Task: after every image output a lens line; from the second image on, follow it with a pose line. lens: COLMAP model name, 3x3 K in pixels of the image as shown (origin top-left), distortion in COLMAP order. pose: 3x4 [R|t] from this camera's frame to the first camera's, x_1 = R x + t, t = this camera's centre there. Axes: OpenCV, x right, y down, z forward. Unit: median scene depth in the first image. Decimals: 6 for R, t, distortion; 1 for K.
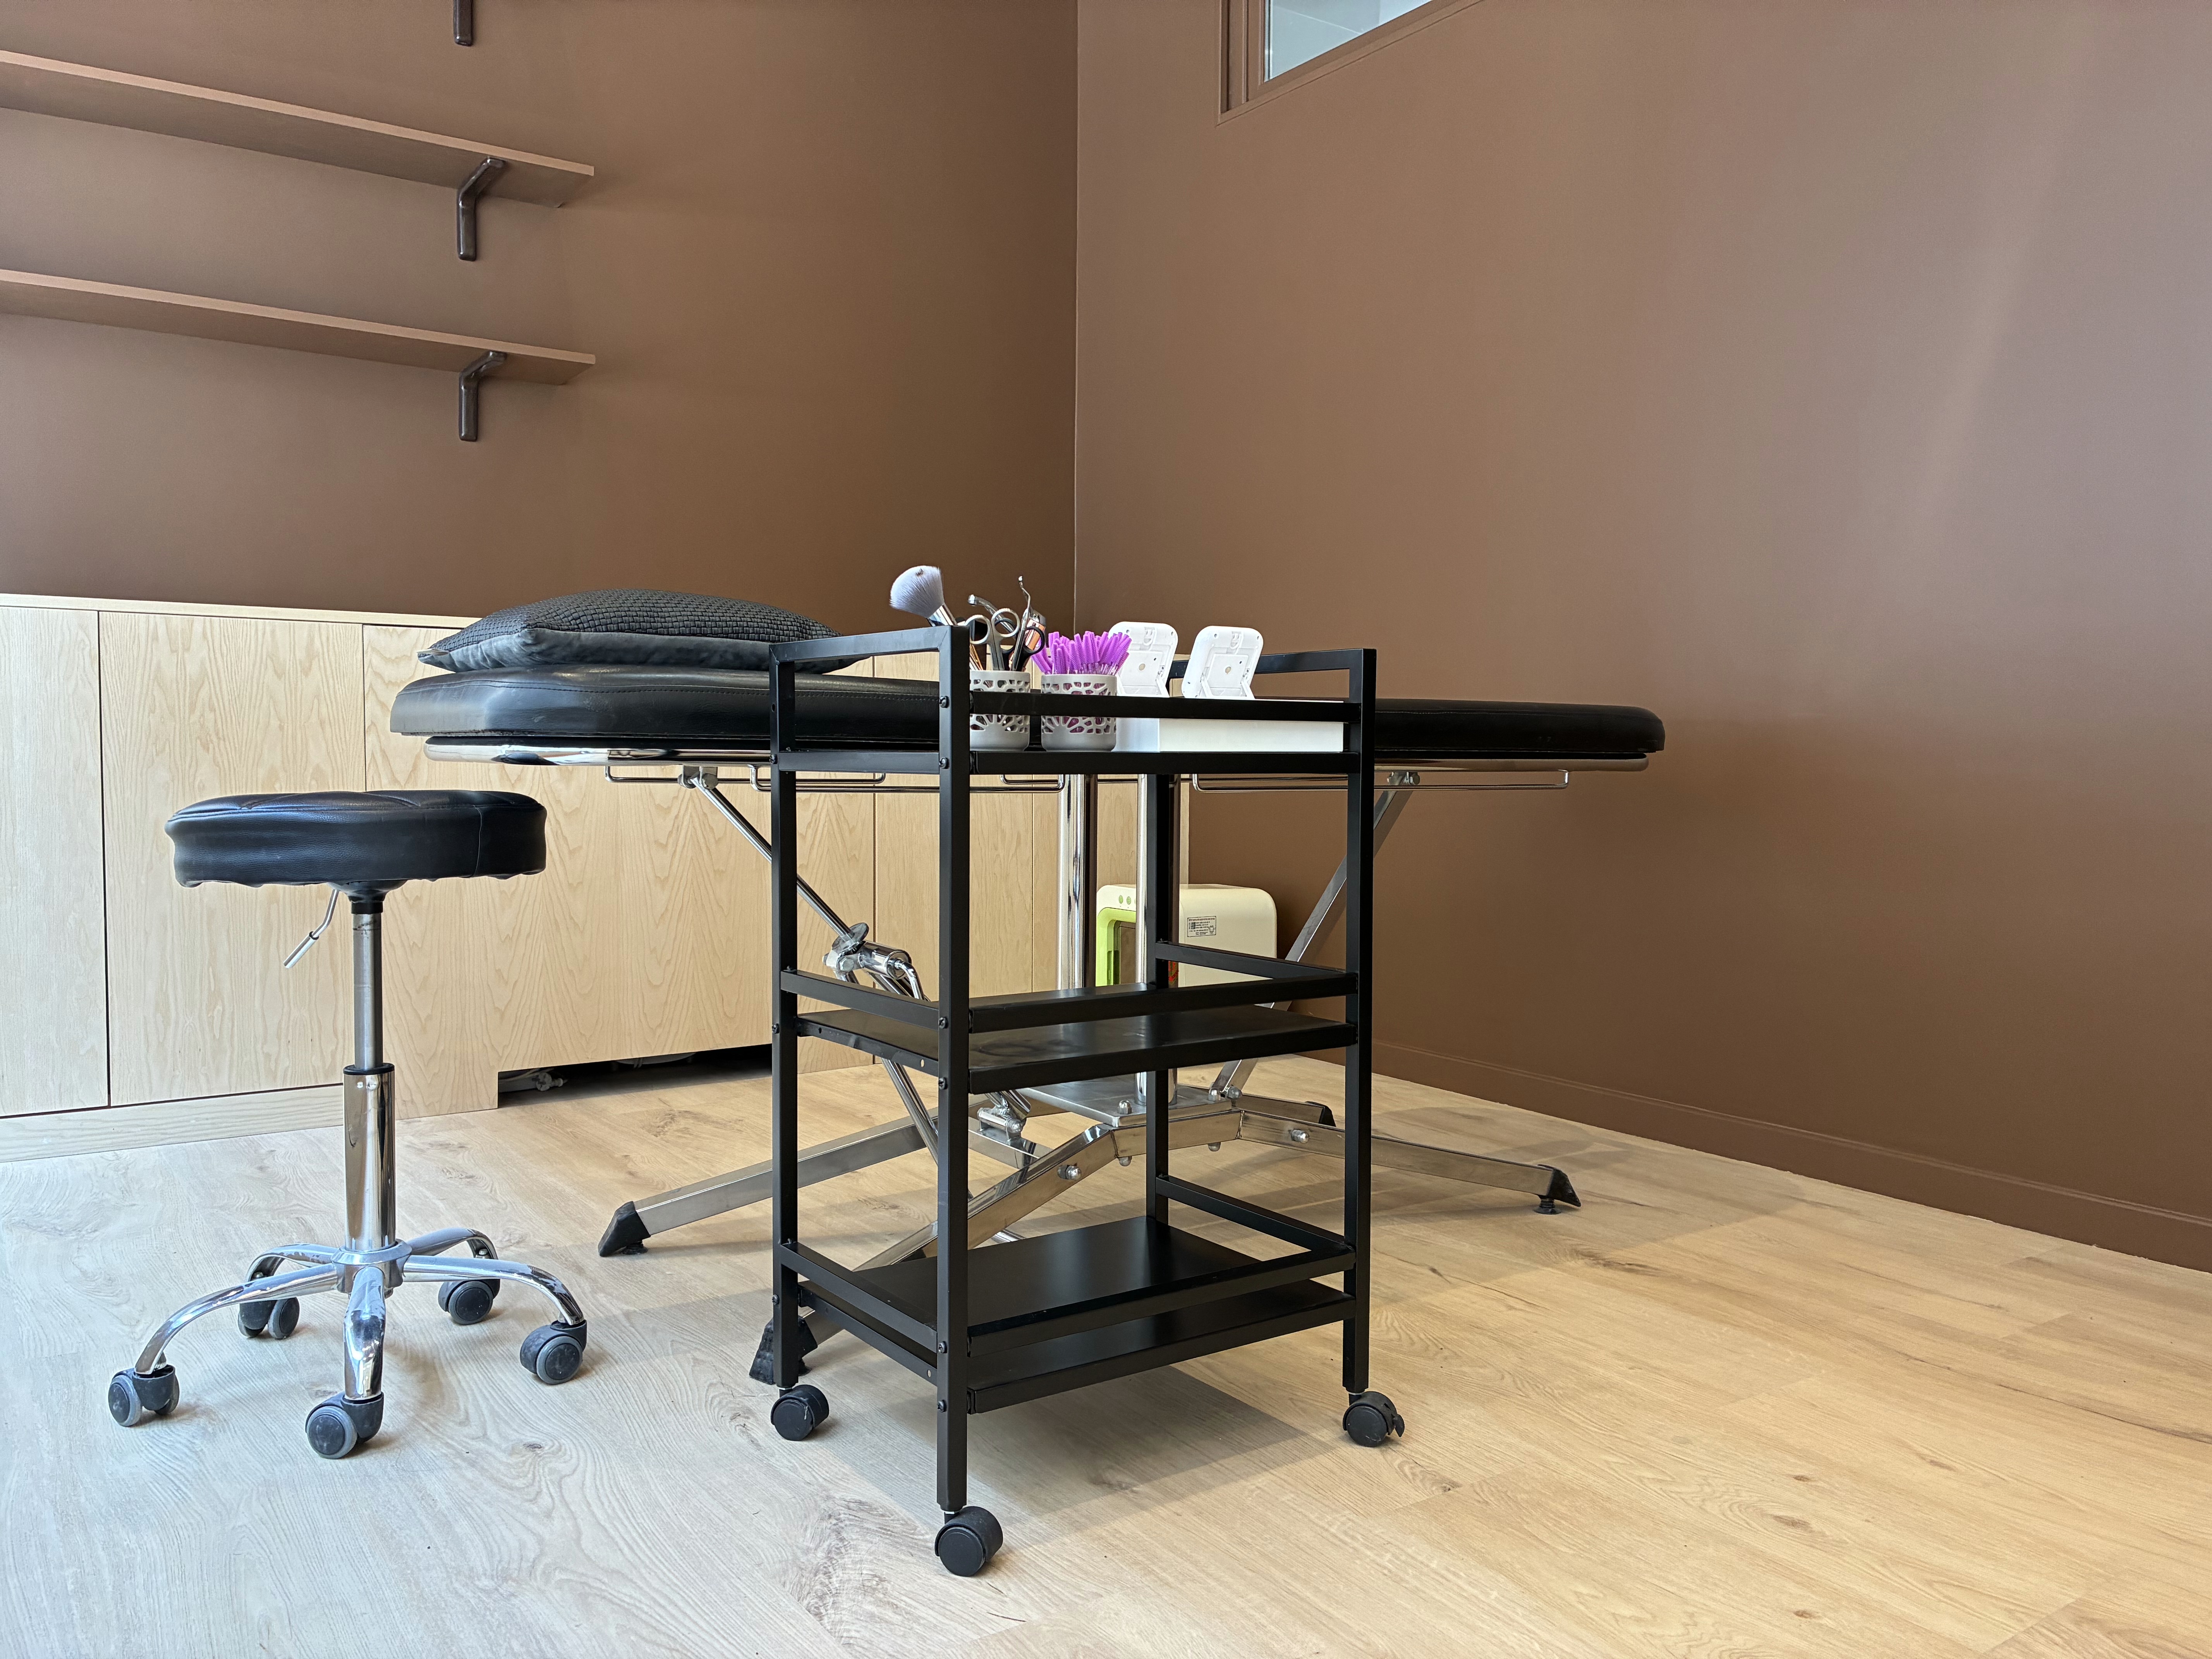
lens RADIAL K [[1682.7, 0, 1095.4], [0, 1682.7, 833.3], [0, 0, 1]] dist [0.045243, -0.022719]
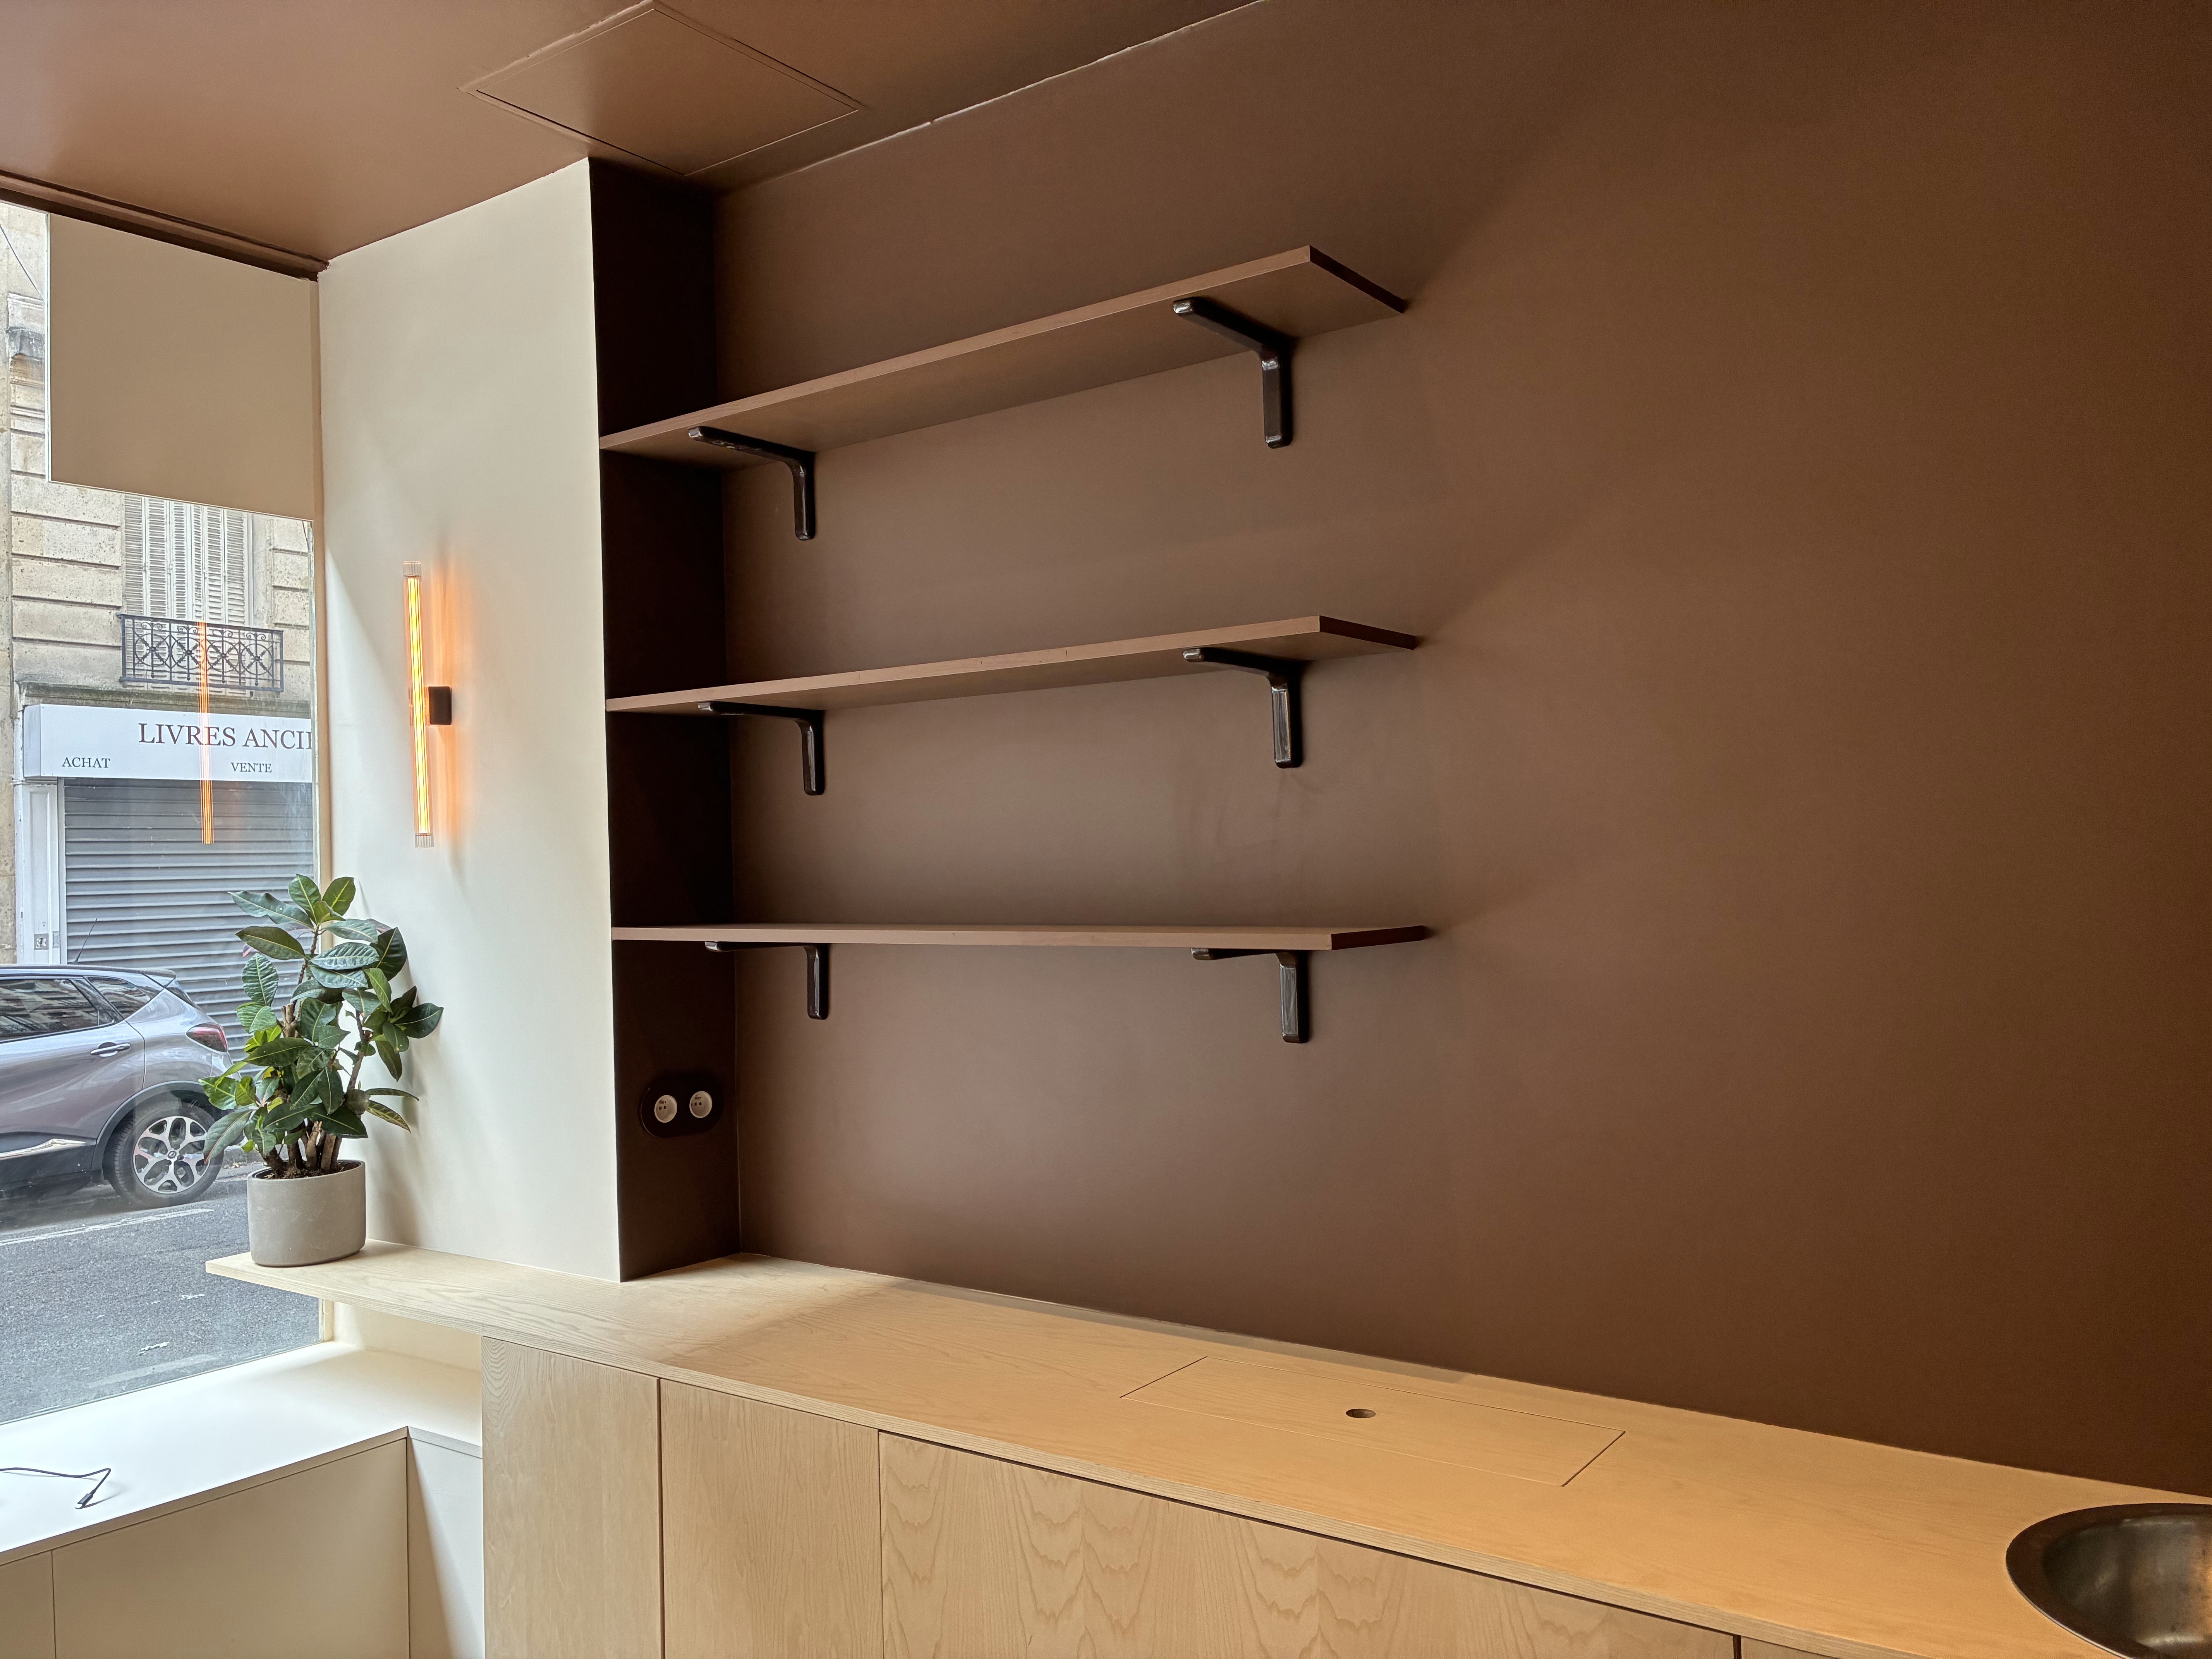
lens RADIAL K [[1682.7, 0, 1106.3], [0, 1682.7, 834.5], [0, 0, 1]] dist [0.045243, -0.022719]
pose [[0.331692, -0.030657, -0.942890, 0.388968], [-0.015960, 0.999146, -0.038100, -0.533408], [0.943253, 0.027686, 0.330919, 1.351409]]
